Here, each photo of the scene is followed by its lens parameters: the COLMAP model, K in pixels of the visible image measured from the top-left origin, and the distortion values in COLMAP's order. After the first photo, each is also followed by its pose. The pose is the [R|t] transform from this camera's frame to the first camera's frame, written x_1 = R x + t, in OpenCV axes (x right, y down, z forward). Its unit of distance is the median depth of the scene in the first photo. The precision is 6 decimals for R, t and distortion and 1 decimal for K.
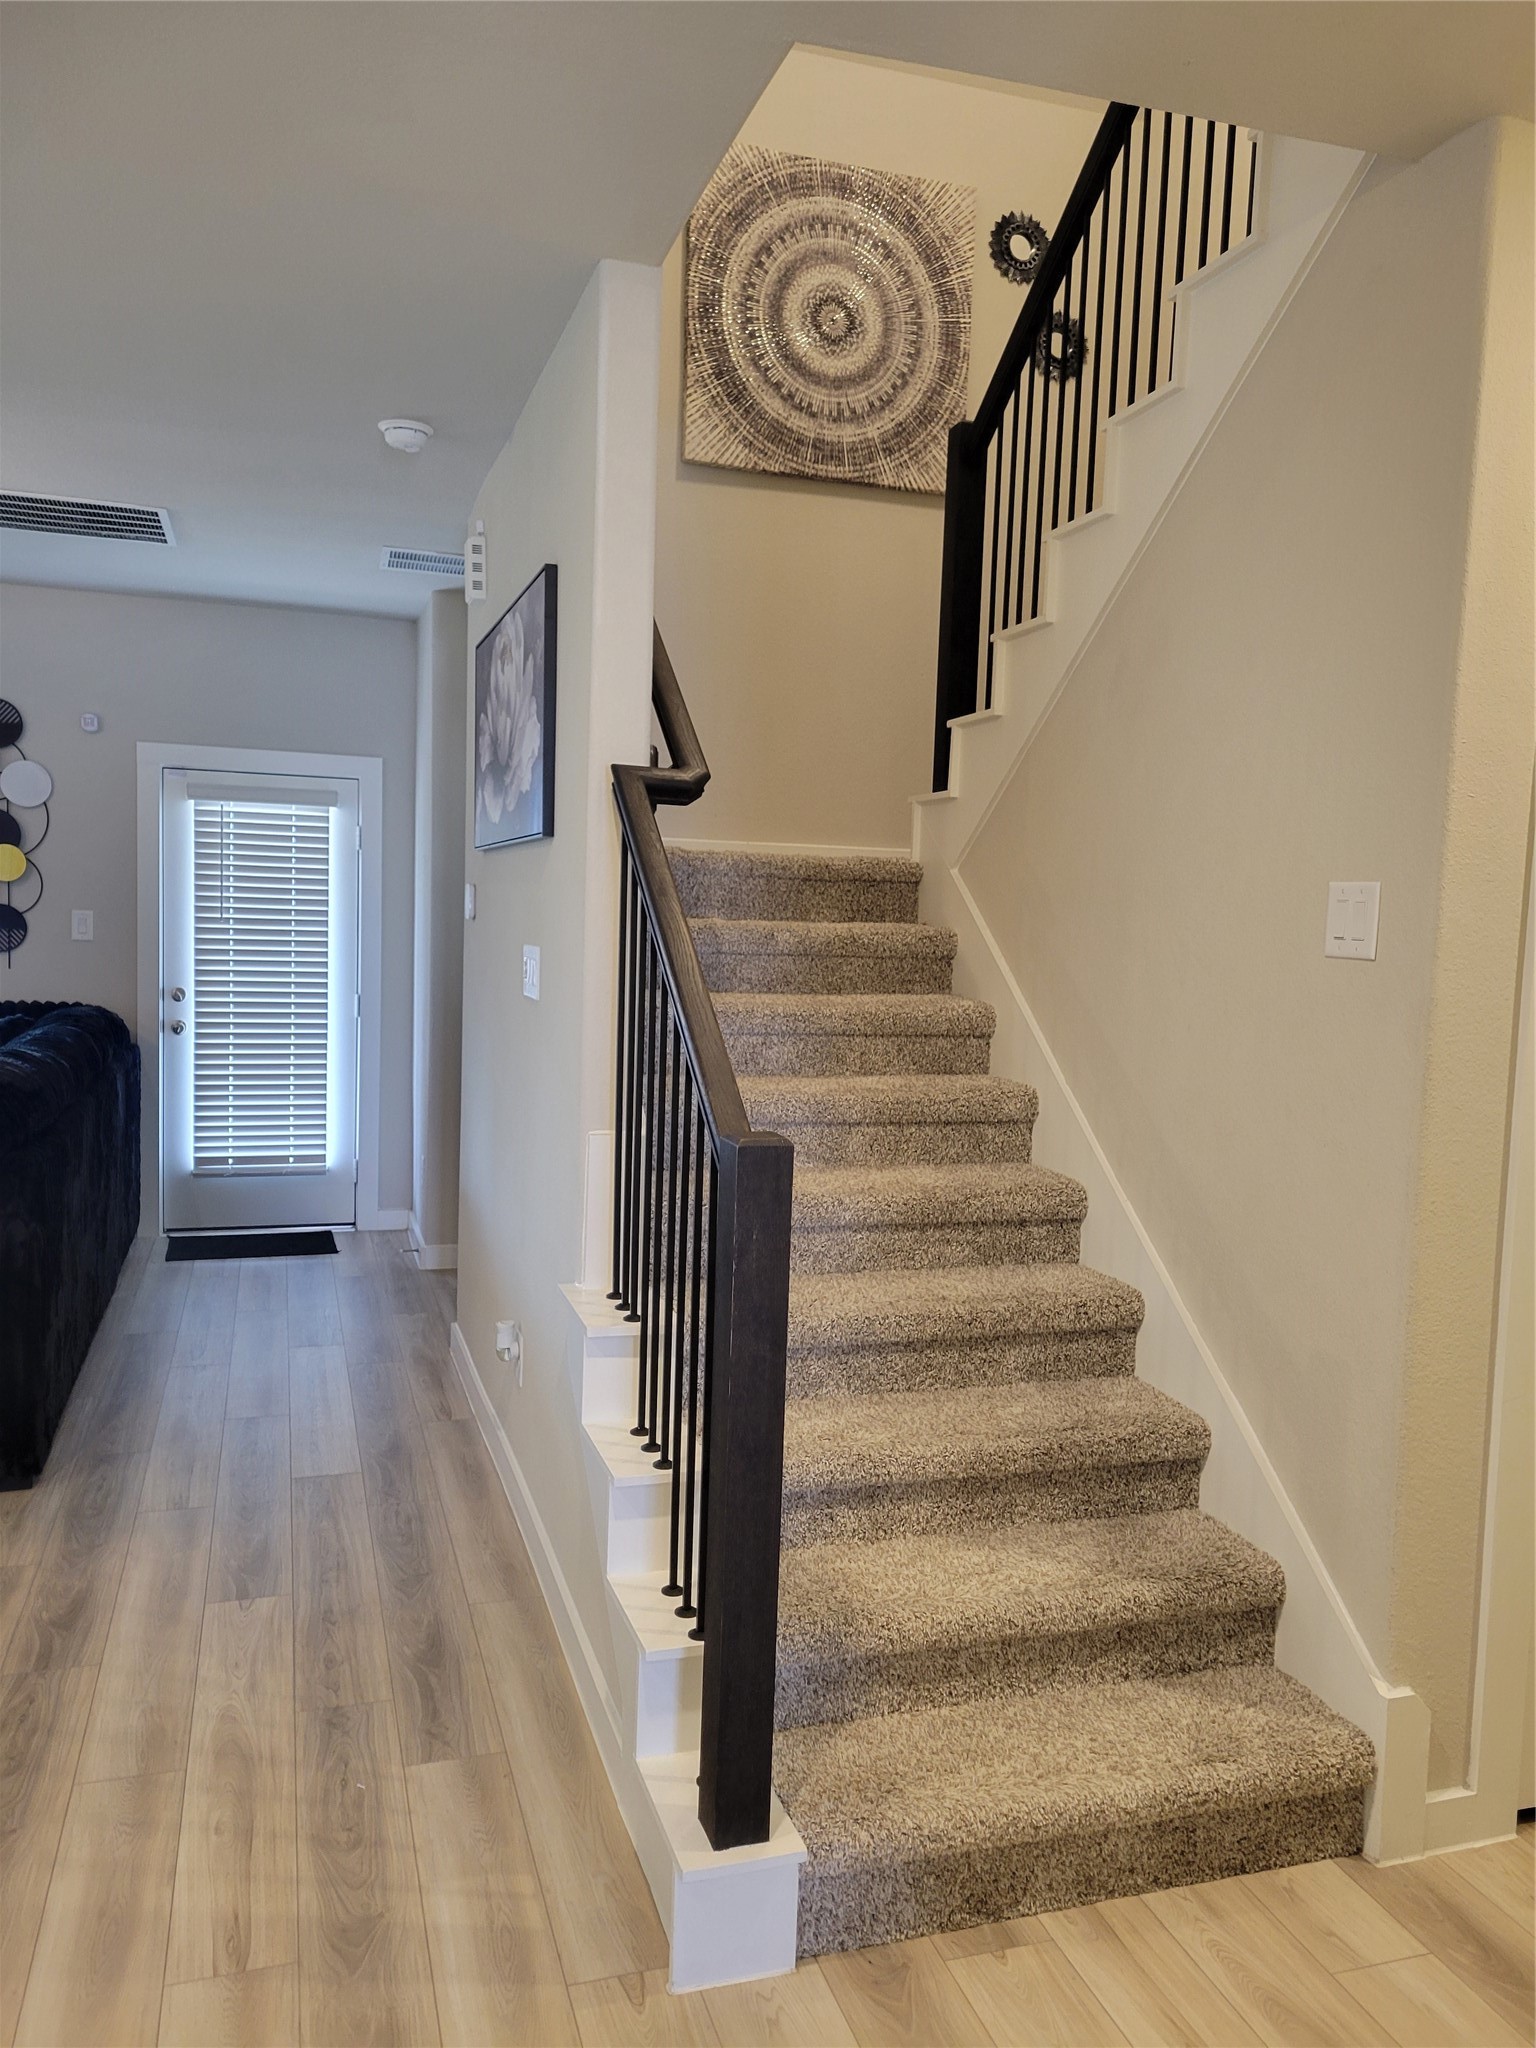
lens RADIAL K [[1537.8, 0, 770.7], [0, 1537.8, 1034.1], [0, 0, 1]] dist [0.042913, -0.028138]
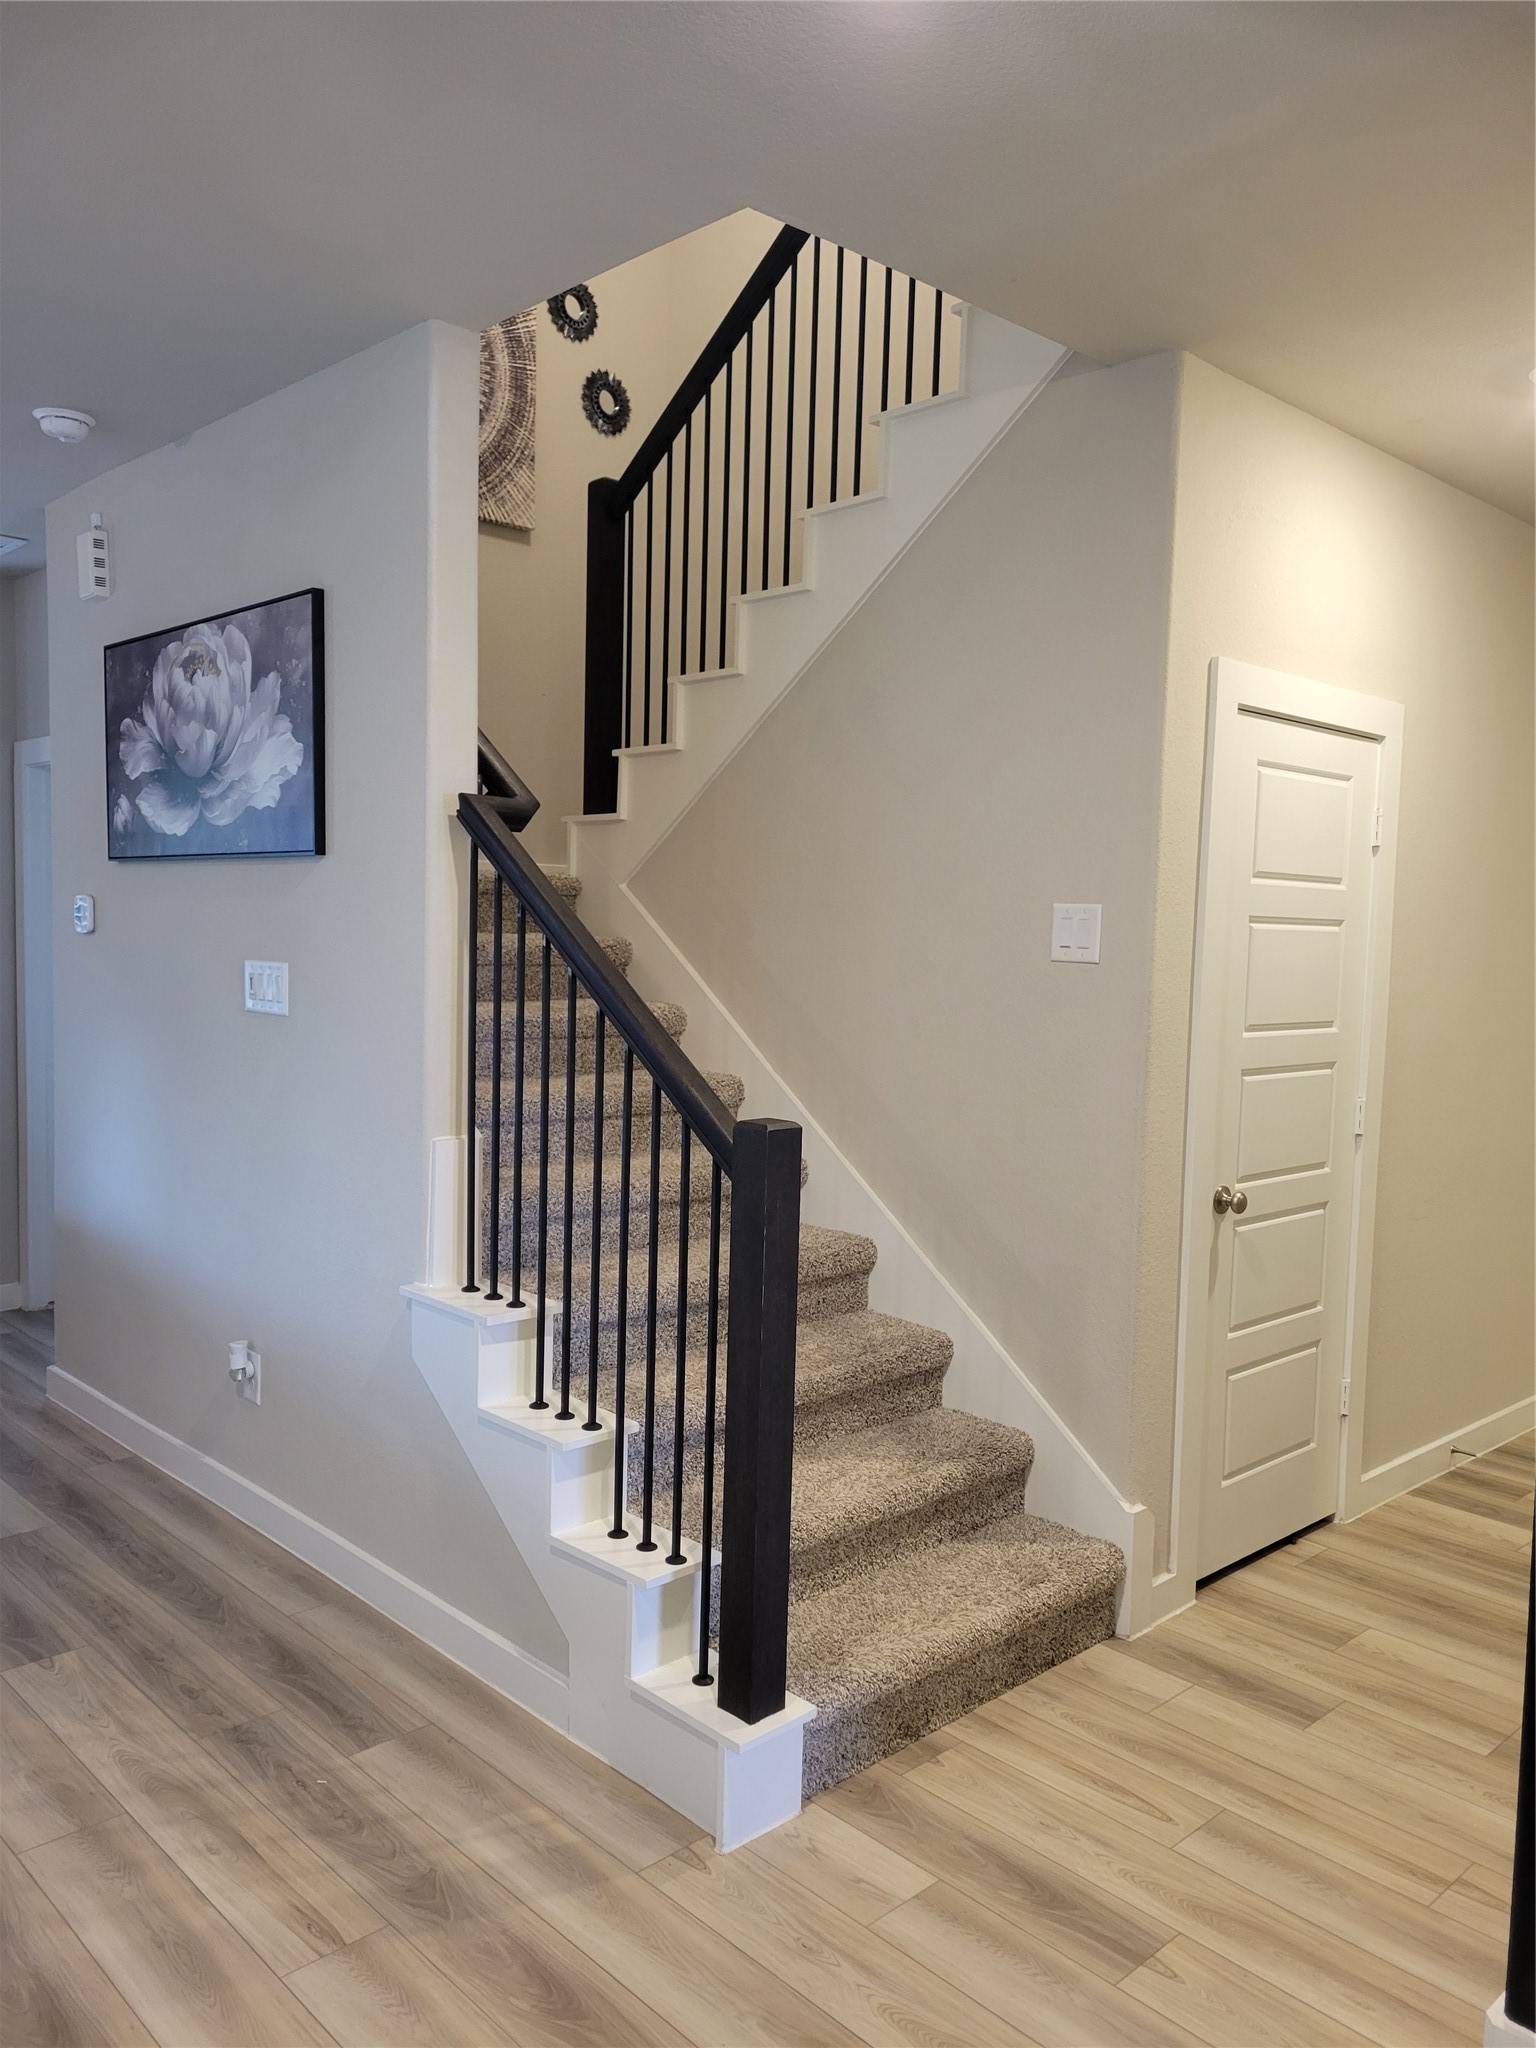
lens RADIAL K [[1537.8, 0, 770.7], [0, 1537.8, 1034.1], [0, 0, 1]] dist [0.042913, -0.028138]
pose [[0.898655, -0.039396, 0.436884, -0.422485], [0.038607, 0.999197, 0.010689, -0.011662], [-0.436954, 0.007261, 0.899455, -0.062422]]
